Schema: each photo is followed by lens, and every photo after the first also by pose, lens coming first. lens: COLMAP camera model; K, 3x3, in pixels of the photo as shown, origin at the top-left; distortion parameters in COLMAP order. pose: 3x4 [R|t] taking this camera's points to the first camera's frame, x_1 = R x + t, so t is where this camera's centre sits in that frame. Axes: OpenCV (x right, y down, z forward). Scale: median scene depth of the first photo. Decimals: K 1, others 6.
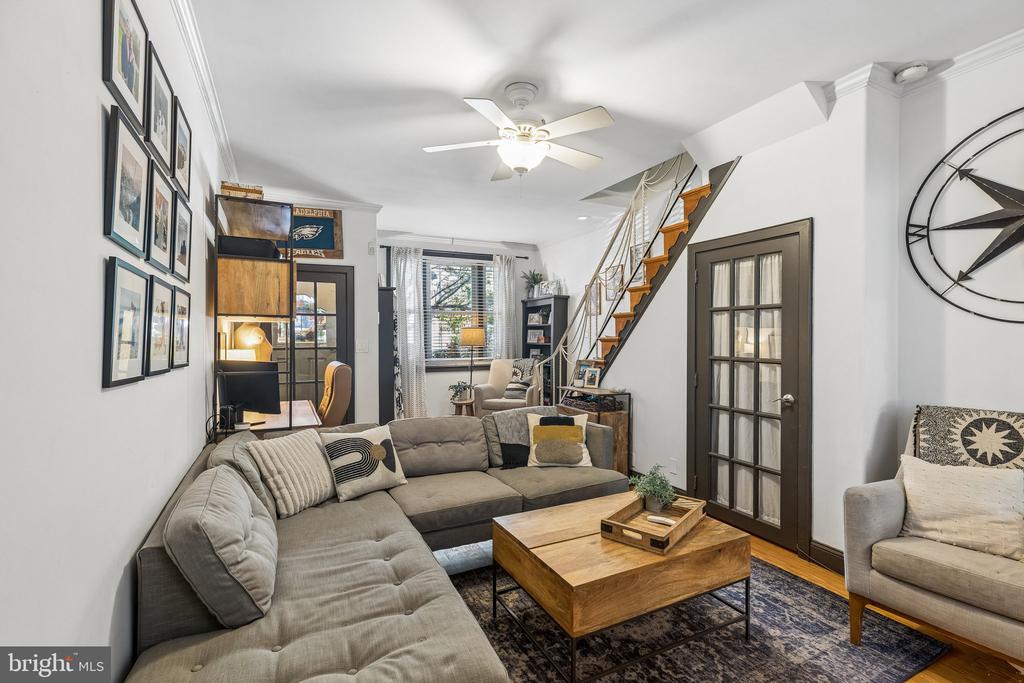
lens RADIAL K [[460.1, 0, 512.7], [0, 460.1, 342.0], [0, 0, 1]] dist [0.006081, 0.000930]
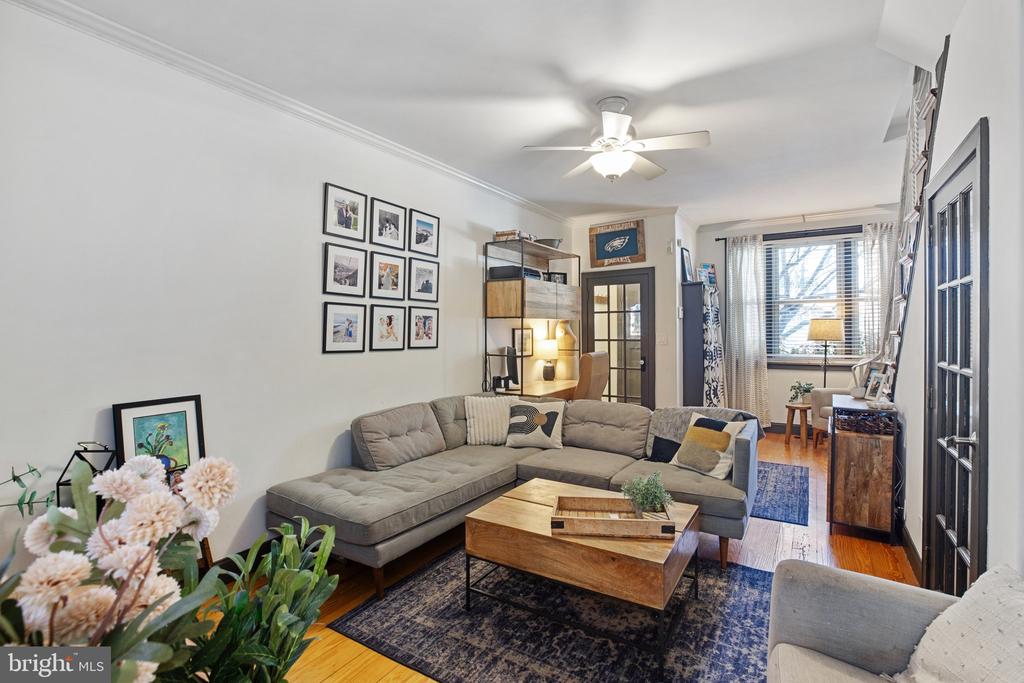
lens RADIAL K [[460.1, 0, 517.1], [0, 460.1, 333.5], [0, 0, 1]] dist [0.006081, 0.000930]
pose [[0.547895, 0.007203, -0.836516, 0.753008], [-0.006176, 0.999971, 0.004565, -0.011559], [0.836524, 0.002665, 0.547924, 0.211068]]
